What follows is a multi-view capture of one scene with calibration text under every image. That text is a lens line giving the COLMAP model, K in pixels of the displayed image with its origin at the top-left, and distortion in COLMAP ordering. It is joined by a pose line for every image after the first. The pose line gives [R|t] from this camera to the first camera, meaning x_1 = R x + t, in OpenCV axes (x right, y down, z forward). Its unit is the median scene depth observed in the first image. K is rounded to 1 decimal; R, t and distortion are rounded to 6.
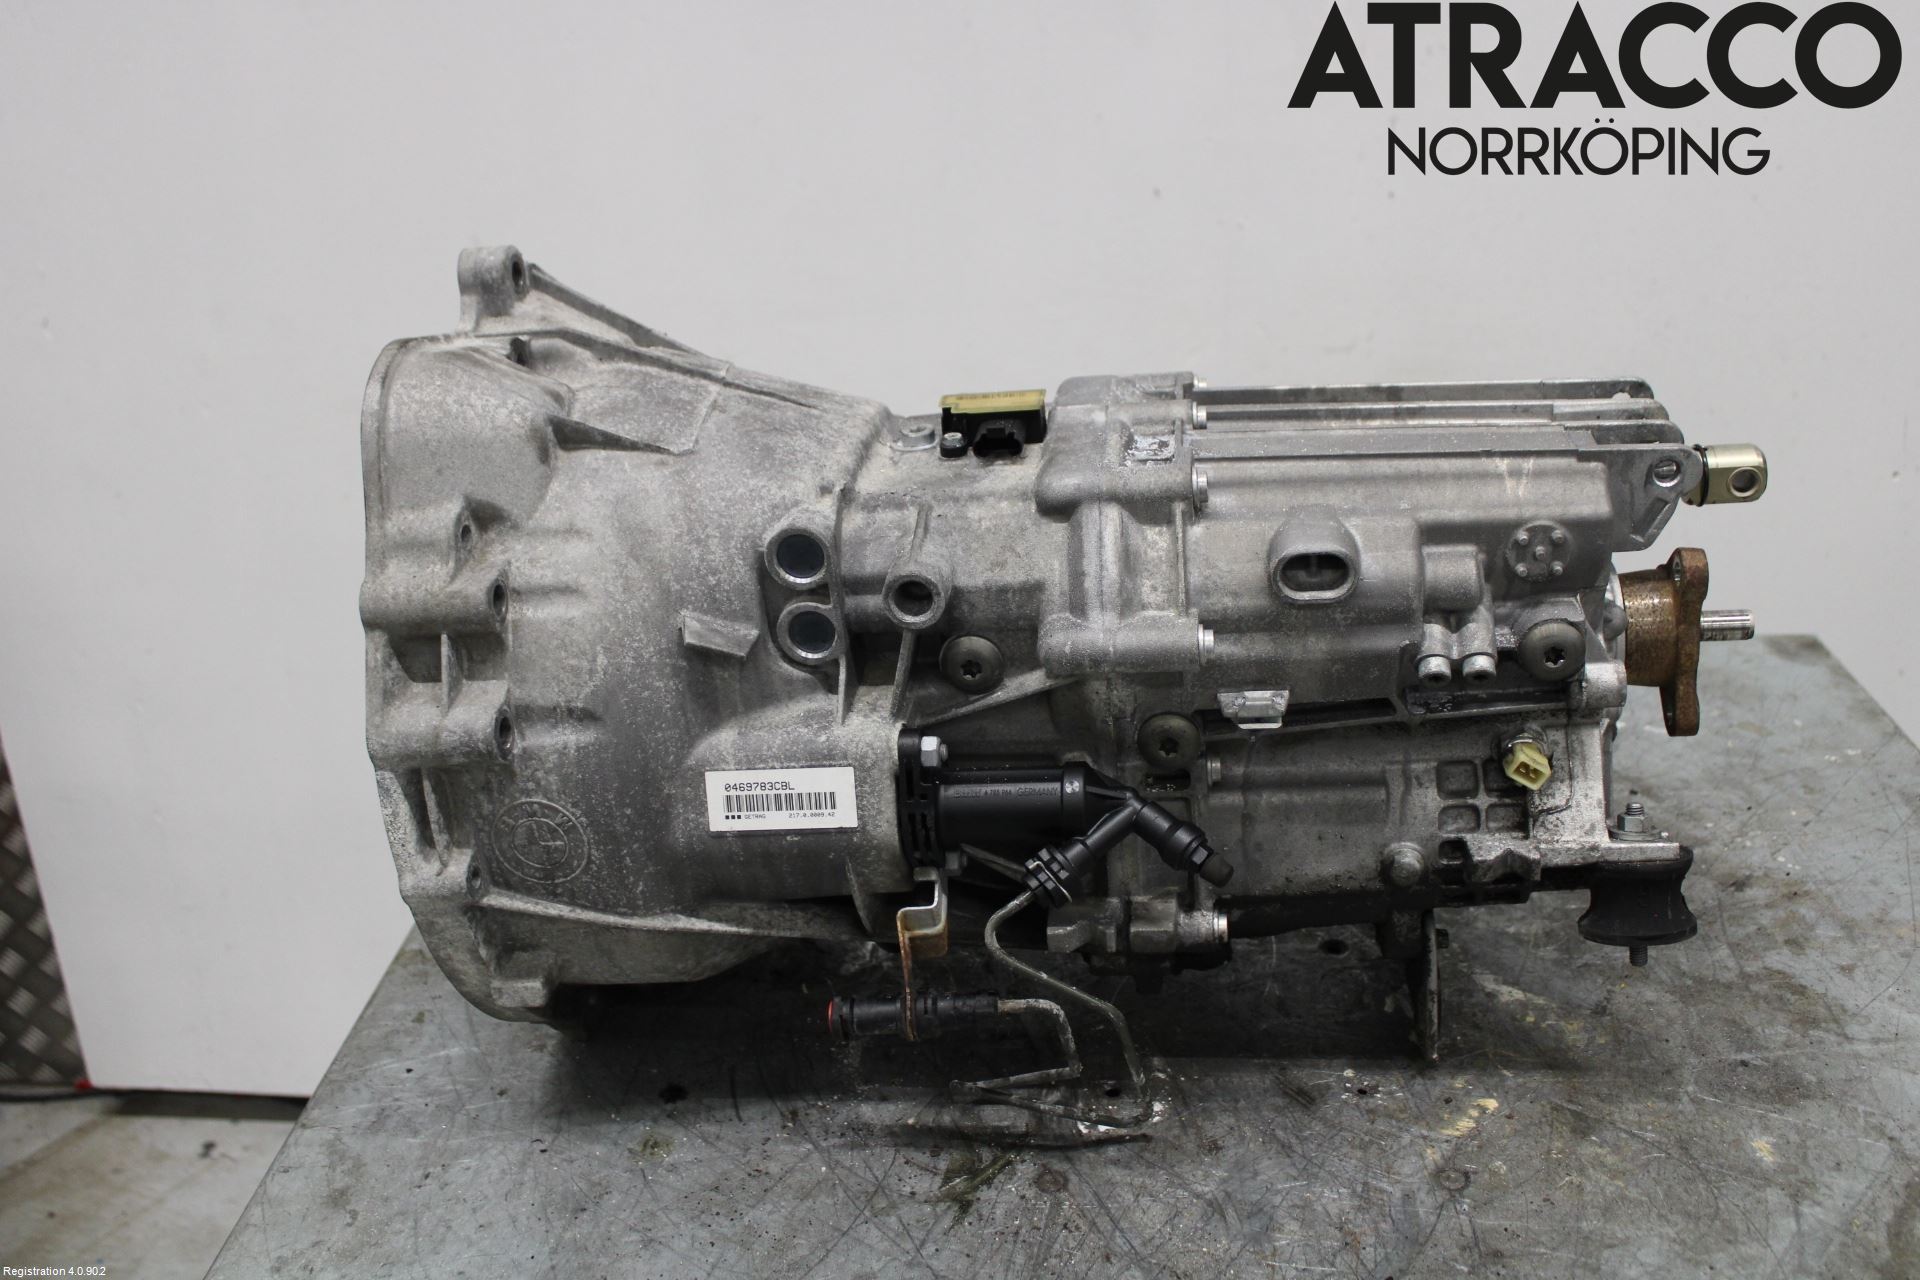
lens RADIAL K [[1950.1, 0, 955.2], [0, 1950.1, 635.6], [0, 0, 1]] dist [-0.119373, 0.000000]
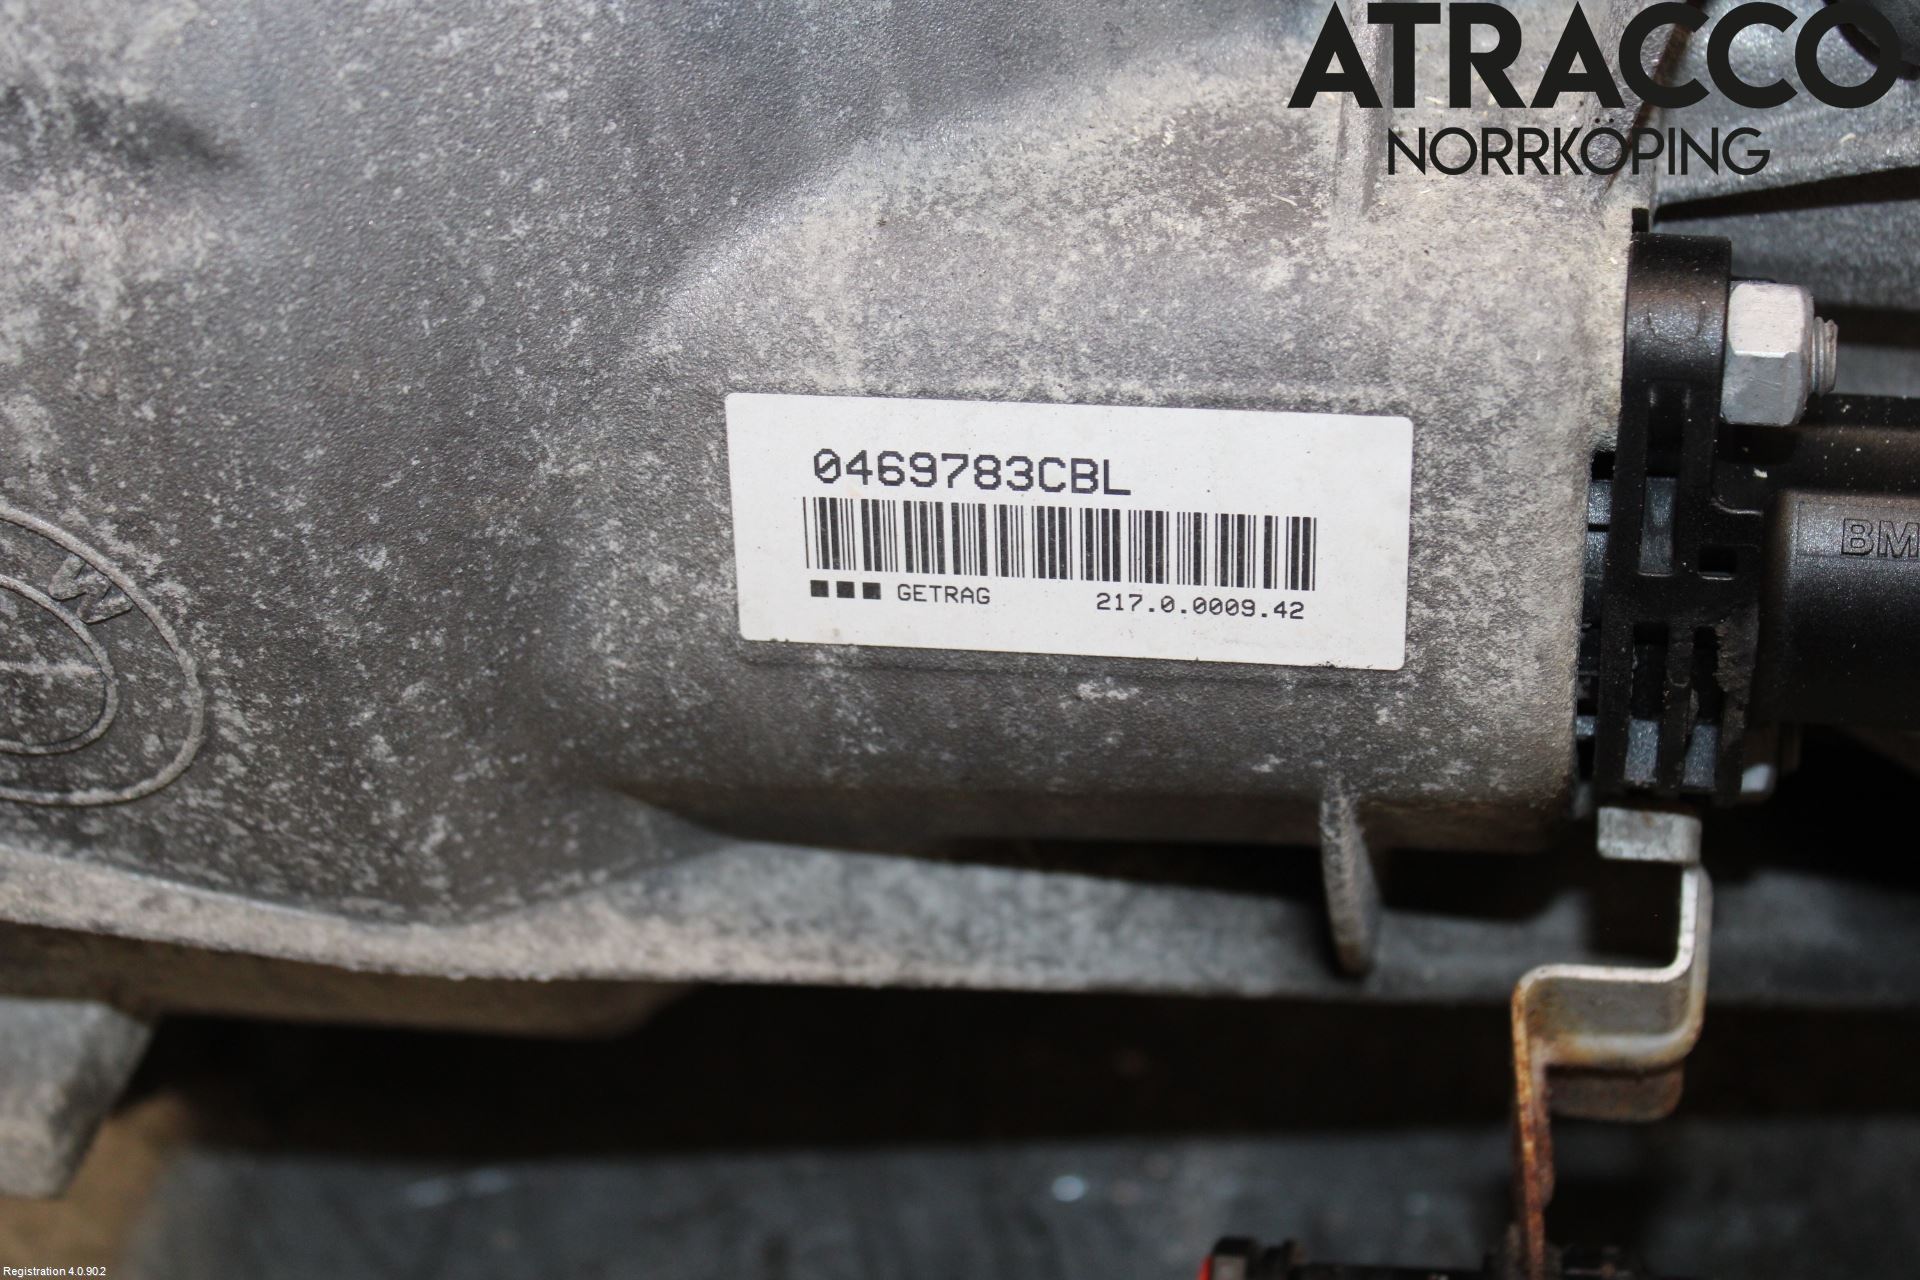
lens RADIAL K [[3453.1, 0, 974.5], [0, 3453.1, 638.5], [0, 0, 1]] dist [-0.010891, 0.000000]
pose [[0.998438, 0.052257, -0.019762, -0.091432], [-0.043387, 0.948100, 0.315000, -0.028055], [0.035197, -0.313650, 0.948886, 0.622142]]
